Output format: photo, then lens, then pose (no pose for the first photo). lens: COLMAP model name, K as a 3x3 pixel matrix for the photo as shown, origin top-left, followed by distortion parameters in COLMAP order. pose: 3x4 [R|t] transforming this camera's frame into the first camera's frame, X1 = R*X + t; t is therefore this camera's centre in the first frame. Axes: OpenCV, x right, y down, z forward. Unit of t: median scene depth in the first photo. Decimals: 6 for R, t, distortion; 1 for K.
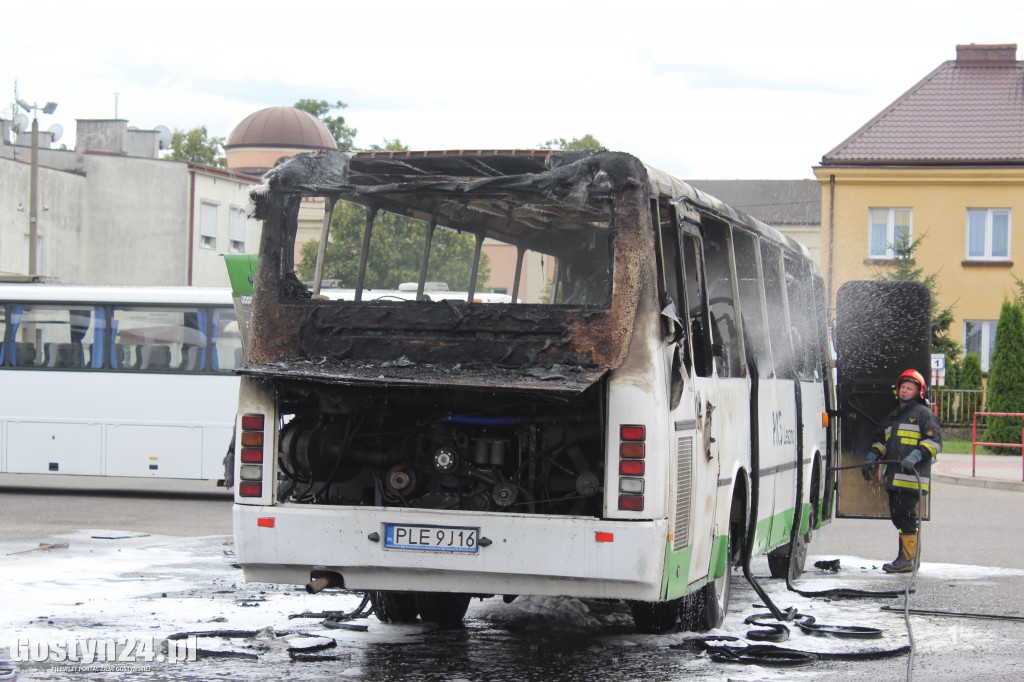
lens RADIAL K [[2422.0, 0, 512.0], [0, 2422.0, 341.0], [0, 0, 1]] dist [0.048681, 0.159023]
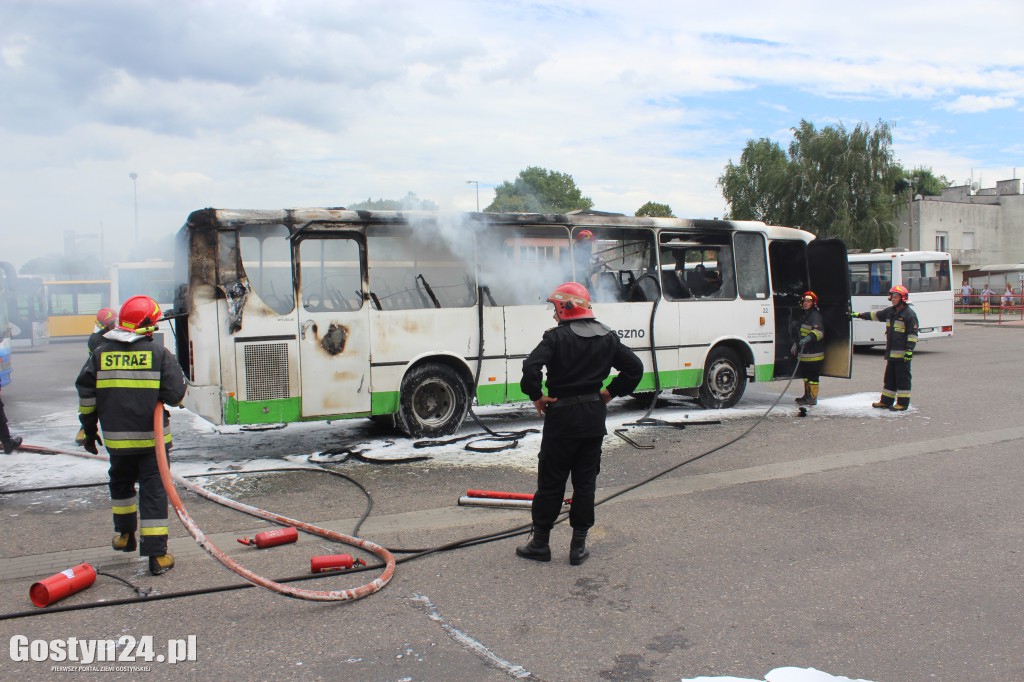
lens RADIAL K [[842.0, 0, 512.0], [0, 842.0, 341.0], [0, 0, 1]] dist [-0.162869, 0.127518]
pose [[0.636904, 0.009399, -0.770886, 0.753351], [0.046973, 0.997595, 0.050972, 0.011377], [0.769511, -0.068675, 0.634931, 0.736152]]
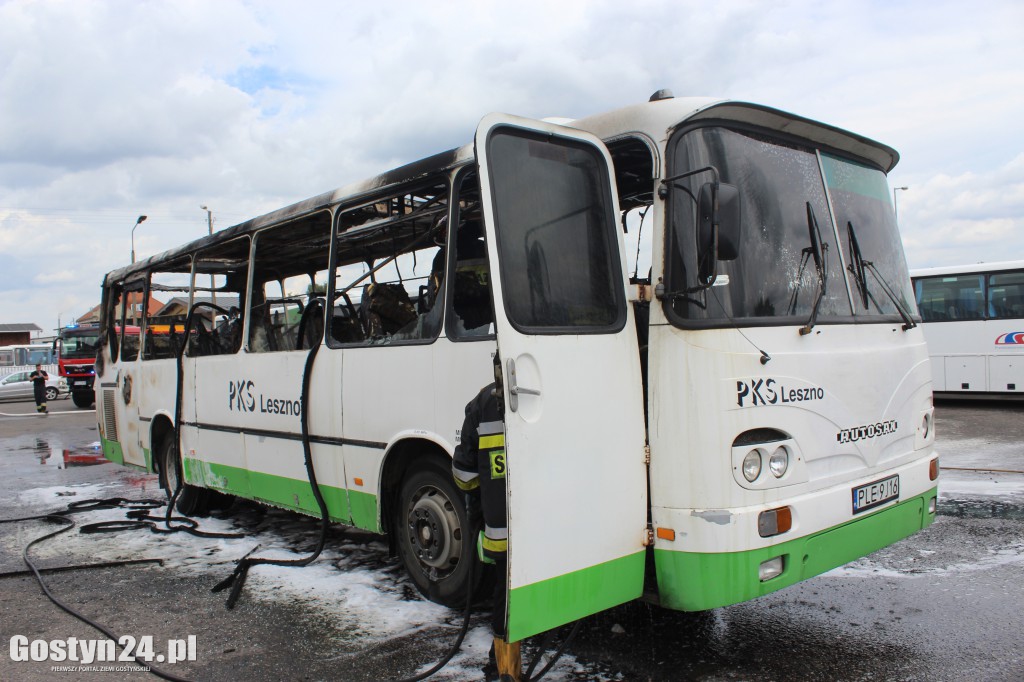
lens RADIAL K [[842.0, 0, 512.0], [0, 842.0, 341.0], [0, 0, 1]] dist [-0.162869, 0.127518]
pose [[-0.573244, -0.000845, -0.819384, 0.480056], [0.048295, 0.998226, -0.034817, 0.038979], [0.817960, -0.059531, -0.572186, 1.770683]]
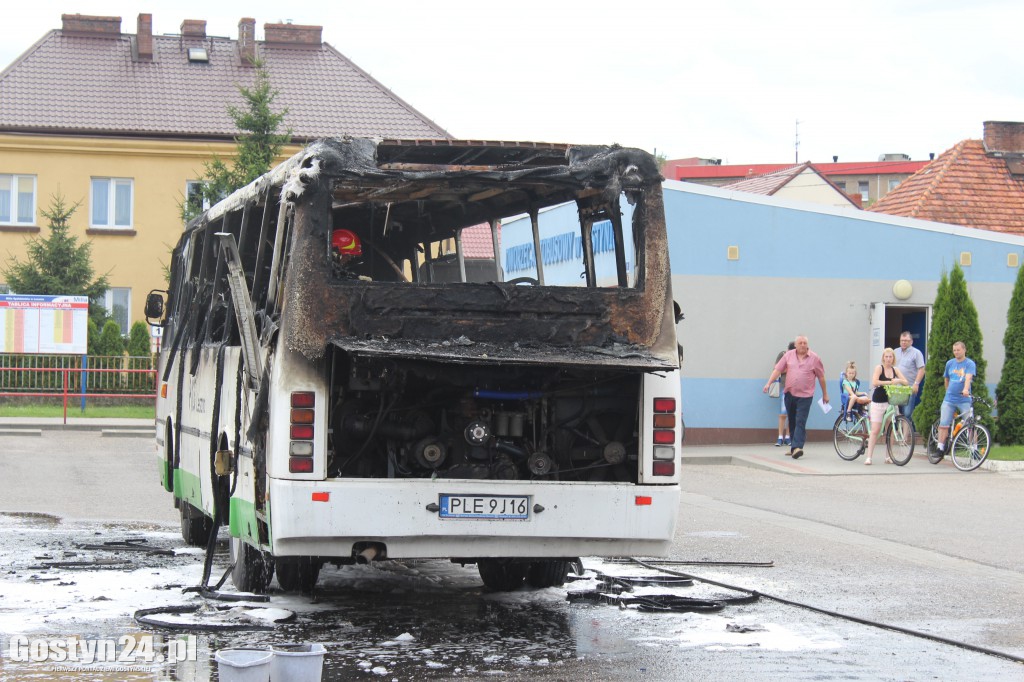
lens RADIAL K [[2422.0, 0, 512.0], [0, 2422.0, 341.0], [0, 0, 1]] dist [0.048681, 0.159023]
pose [[0.901329, -0.002249, 0.433130, -0.472918], [-0.004289, 0.999891, 0.014118, -0.006178], [-0.433114, -0.014582, 0.901221, 0.038240]]
